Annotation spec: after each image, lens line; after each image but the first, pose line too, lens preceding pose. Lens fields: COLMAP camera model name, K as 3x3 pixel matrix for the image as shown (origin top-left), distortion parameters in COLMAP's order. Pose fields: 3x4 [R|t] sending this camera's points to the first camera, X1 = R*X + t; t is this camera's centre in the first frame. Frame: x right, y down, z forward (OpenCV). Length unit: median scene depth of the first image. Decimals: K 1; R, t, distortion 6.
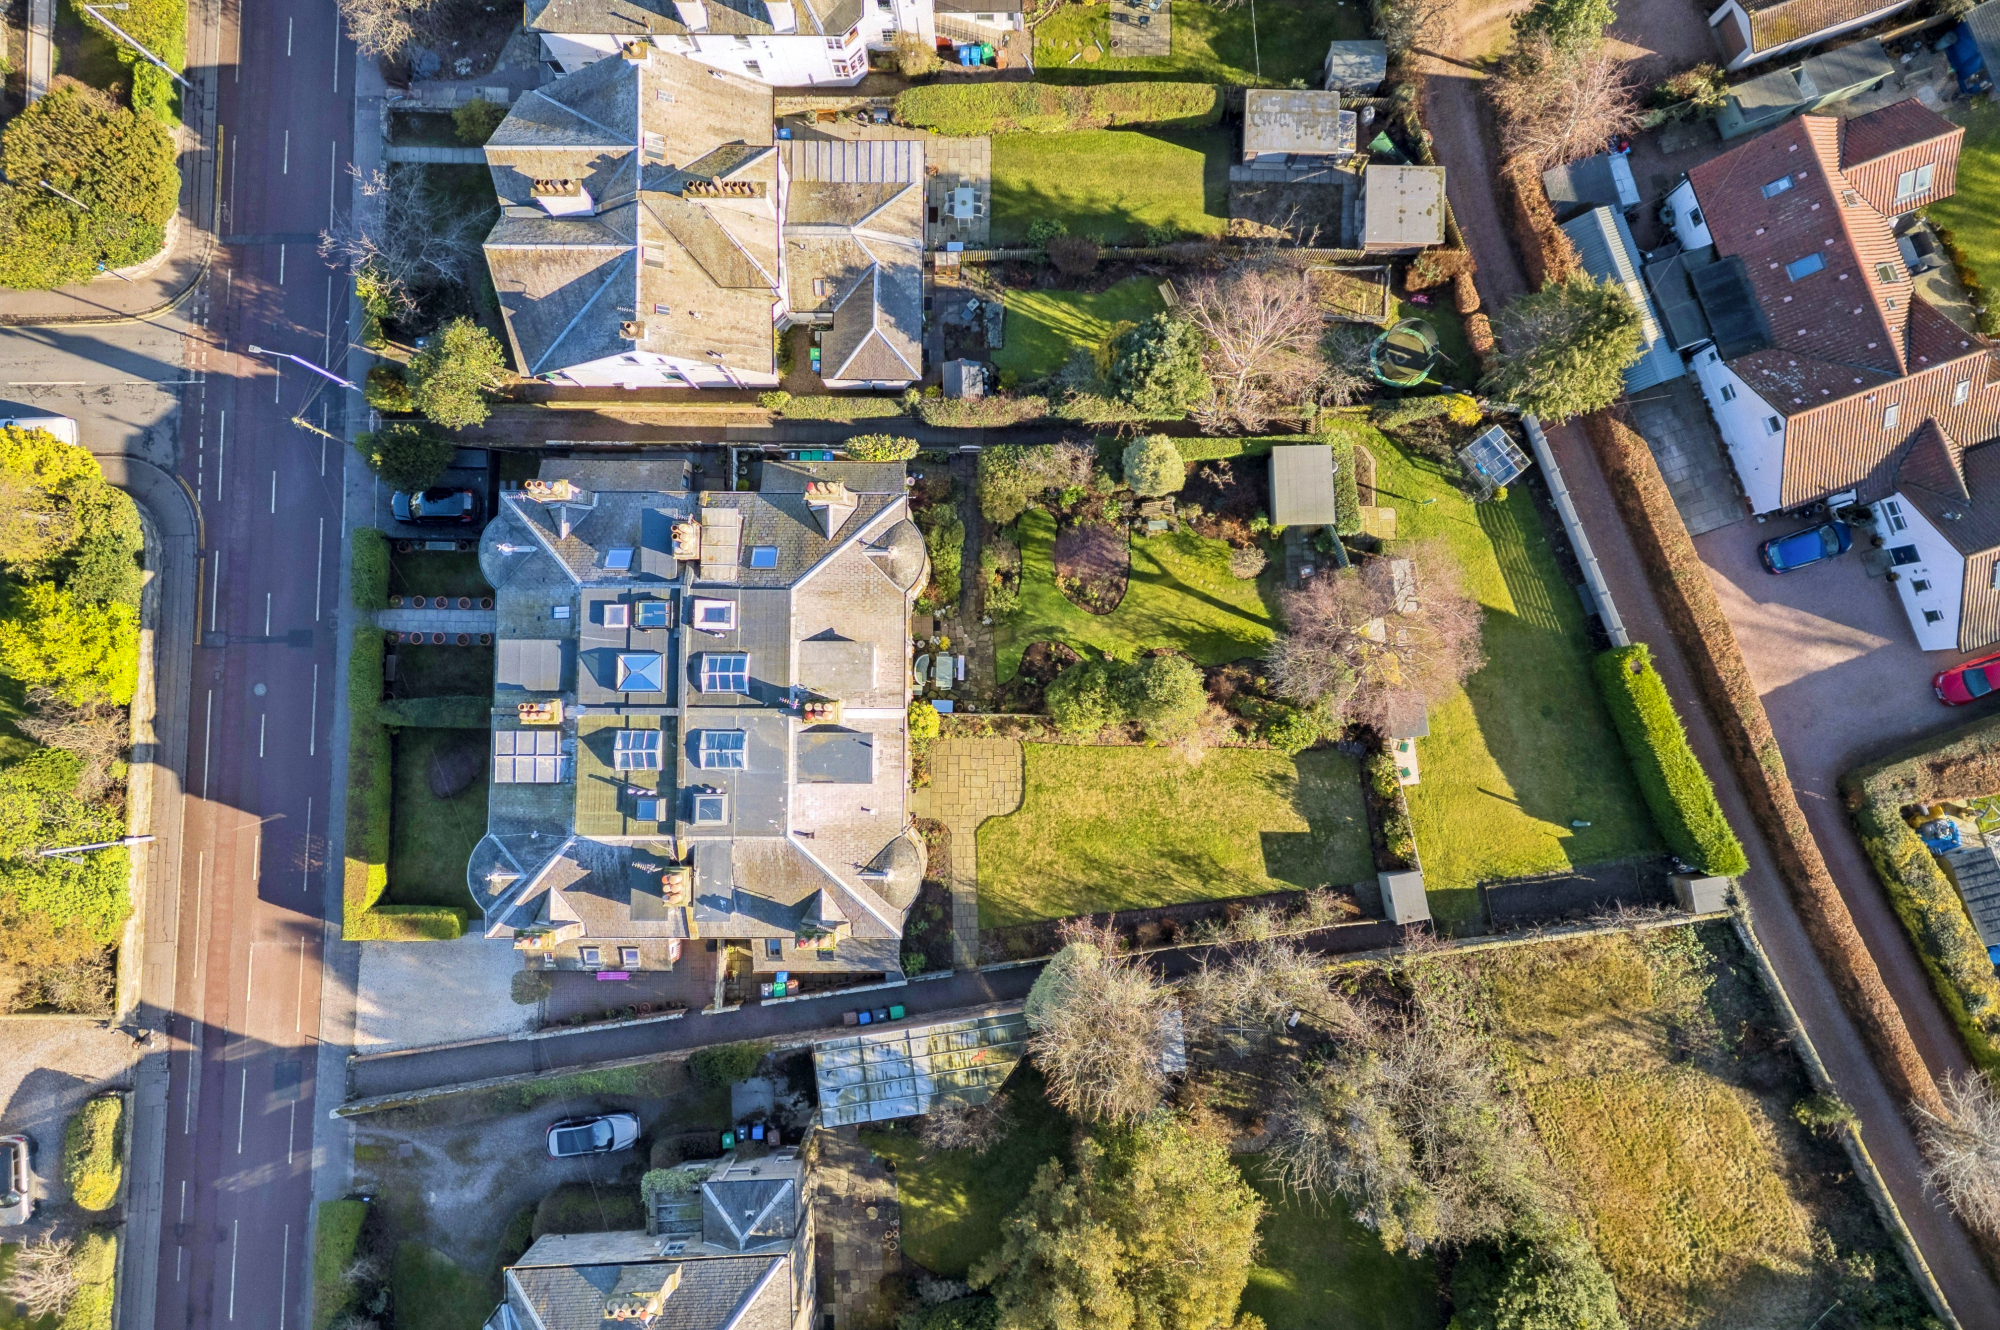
lens RADIAL K [[1385.6, 0, 994.8], [0, 1385.6, 631.7], [0, 0, 1]] dist [0.054531, -0.053035]
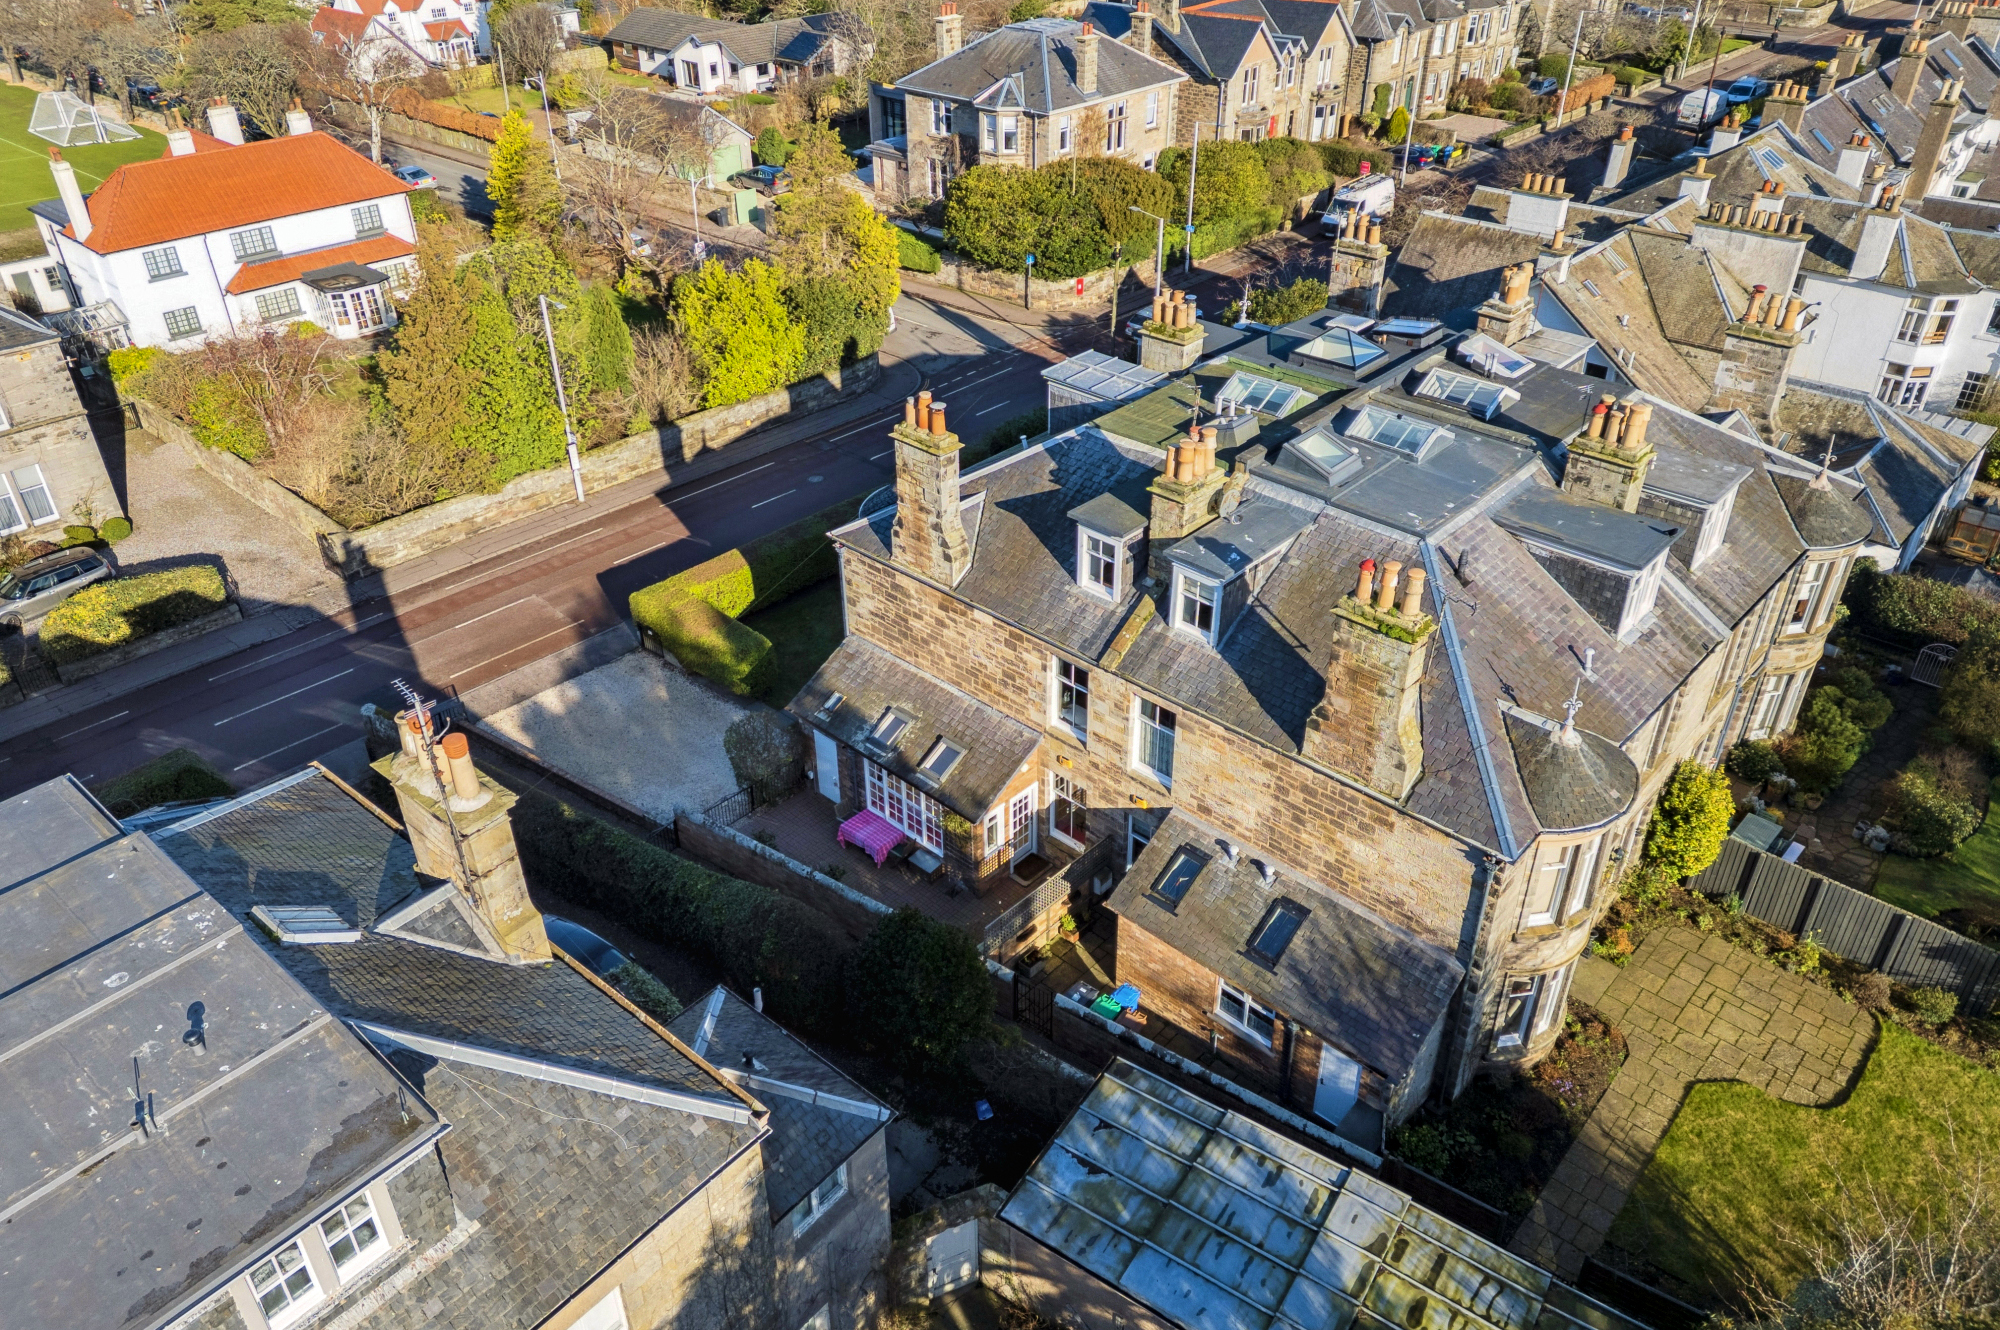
lens RADIAL K [[1385.6, 0, 994.8], [0, 1385.6, 631.7], [0, 0, 1]] dist [0.054531, -0.053035]
pose [[0.732483, 0.358714, -0.578613, 0.027448], [-0.678259, 0.457674, -0.574891, 0.464976], [0.058595, 0.813547, 0.578539, 0.633844]]
